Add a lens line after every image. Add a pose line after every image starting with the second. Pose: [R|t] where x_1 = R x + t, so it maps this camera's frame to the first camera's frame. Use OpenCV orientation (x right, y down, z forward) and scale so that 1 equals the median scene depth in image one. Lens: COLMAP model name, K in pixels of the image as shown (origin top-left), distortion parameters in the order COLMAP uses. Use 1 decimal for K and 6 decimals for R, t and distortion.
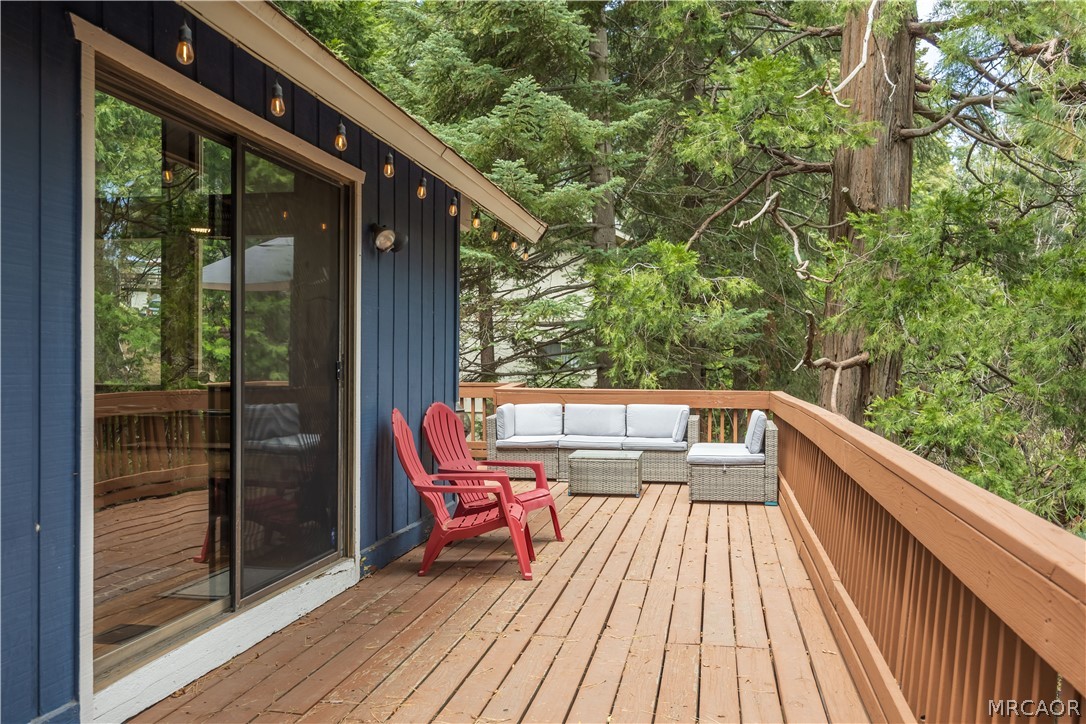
lens RADIAL K [[996.9, 0, 542.1], [0, 996.9, 361.0], [0, 0, 1]] dist [0.002122, 0.000000]
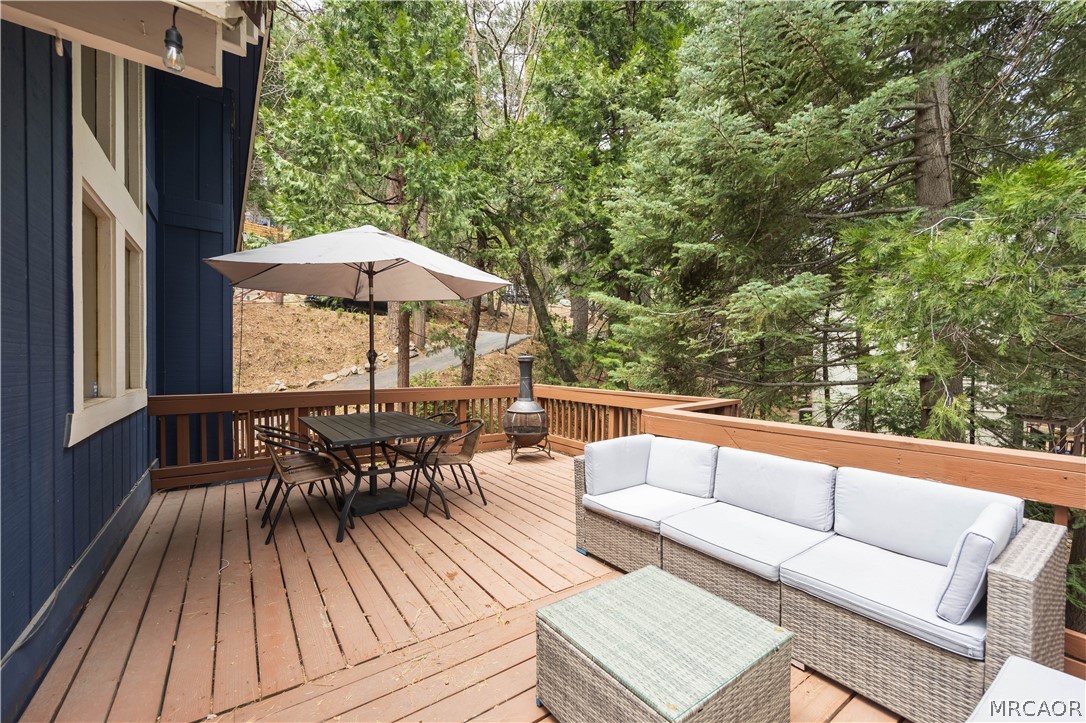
lens RADIAL K [[433.3, 0, 547.0], [0, 433.3, 362.6], [0, 0, 1]] dist [0.000430, 0.000077]
pose [[0.711589, 0.001266, -0.702595, 0.134177], [-0.008079, 0.999947, -0.006381, -0.005771], [0.702550, 0.010217, 0.711561, 0.747658]]
